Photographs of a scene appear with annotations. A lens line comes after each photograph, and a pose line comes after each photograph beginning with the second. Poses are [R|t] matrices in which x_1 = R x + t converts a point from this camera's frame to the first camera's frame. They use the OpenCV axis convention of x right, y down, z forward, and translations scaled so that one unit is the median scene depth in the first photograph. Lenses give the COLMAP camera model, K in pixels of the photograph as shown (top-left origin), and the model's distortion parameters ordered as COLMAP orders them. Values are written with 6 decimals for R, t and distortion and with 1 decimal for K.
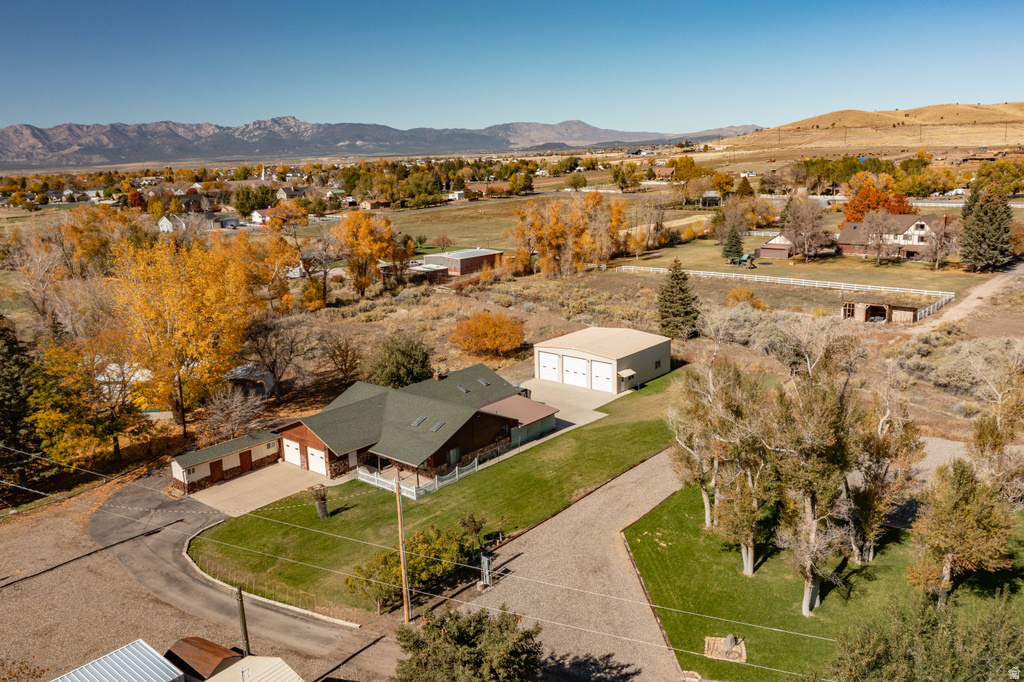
lens RADIAL K [[807.9, 0, 516.4], [0, 807.9, 326.6], [0, 0, 1]] dist [-0.007672, 0.004321]
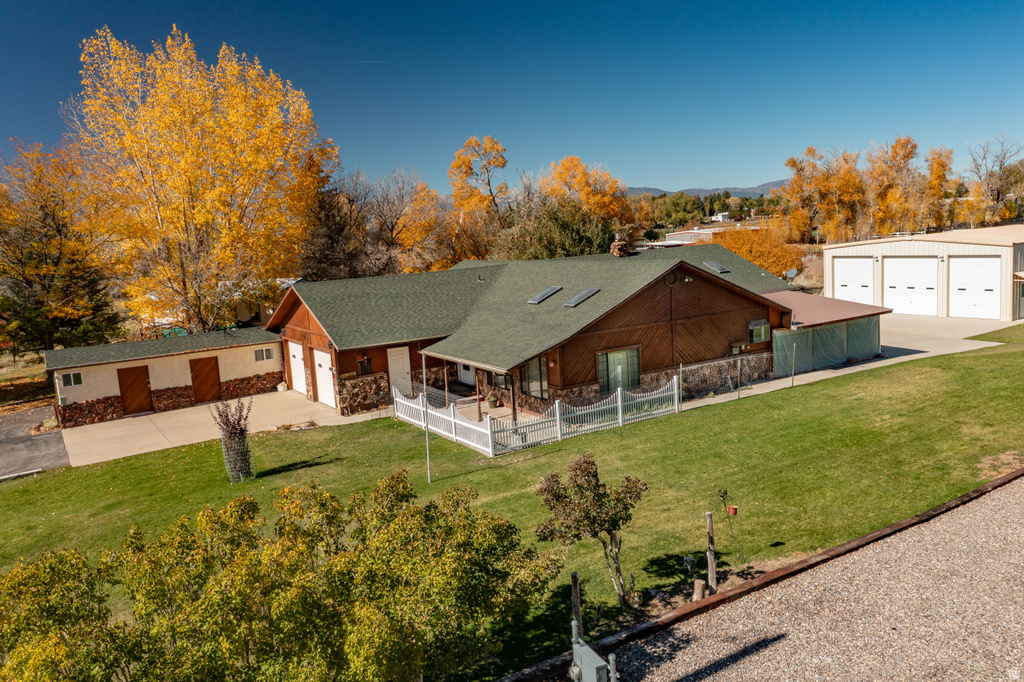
lens RADIAL K [[798.5, 0, 525.8], [0, 798.5, 369.6], [0, 0, 1]] dist [-0.002760, 0.011841]
pose [[0.950073, 0.021562, -0.311281, 0.000932], [-0.028326, 0.999450, -0.017224, 0.159705], [0.310739, 0.025181, 0.950162, 0.582745]]
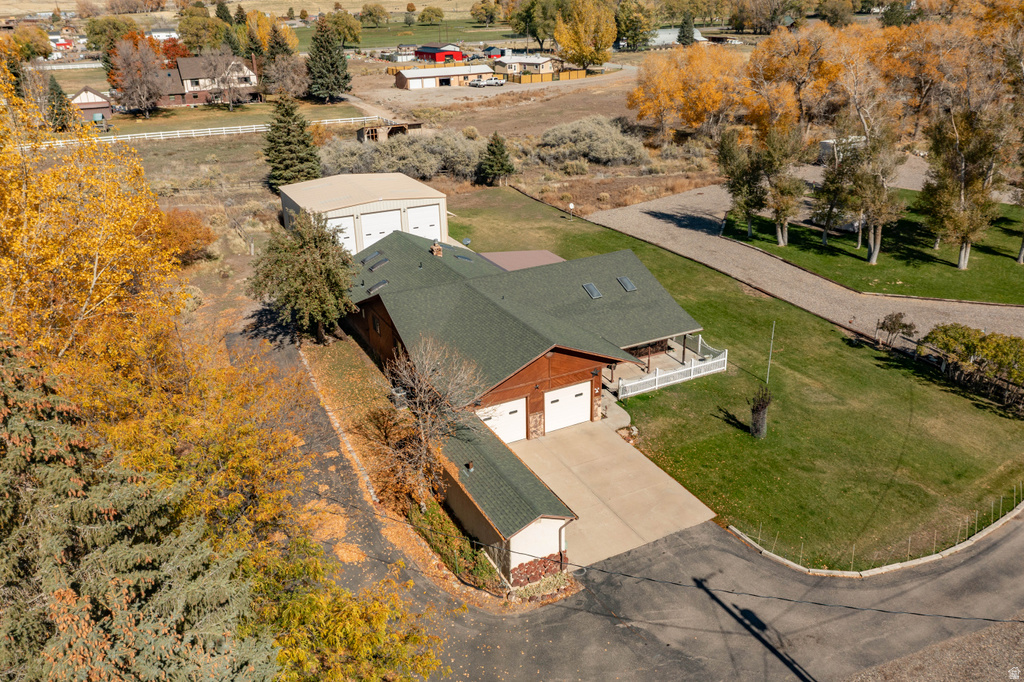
lens RADIAL K [[807.9, 0, 516.4], [0, 807.9, 326.6], [0, 0, 1]] dist [-0.007672, 0.004321]
pose [[0.380949, -0.322856, 0.866396, -0.698835], [0.205049, 0.943220, 0.261325, -0.037553], [-0.901572, 0.078102, 0.425520, 0.759065]]
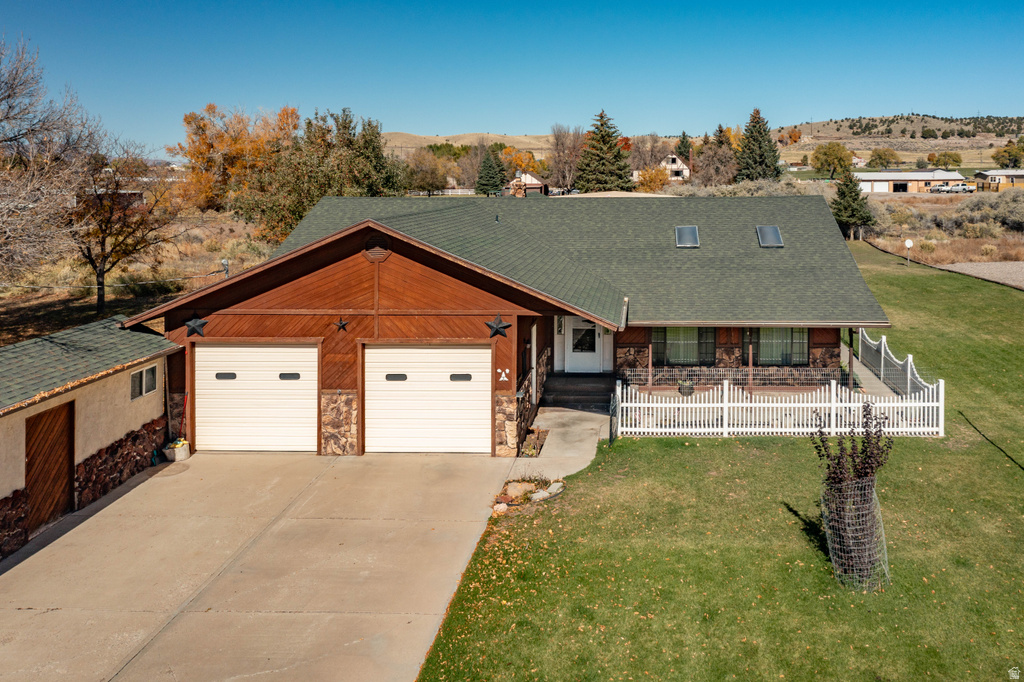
lens RADIAL K [[831.3, 0, 618.2], [0, 831.3, 181.2], [0, 0, 1]] dist [-0.010825, 0.002378]
pose [[0.781581, 0.023557, 0.623359, -0.343753], [0.111593, 0.977887, -0.176872, 0.147249], [-0.613741, 0.207802, 0.761669, 0.735168]]
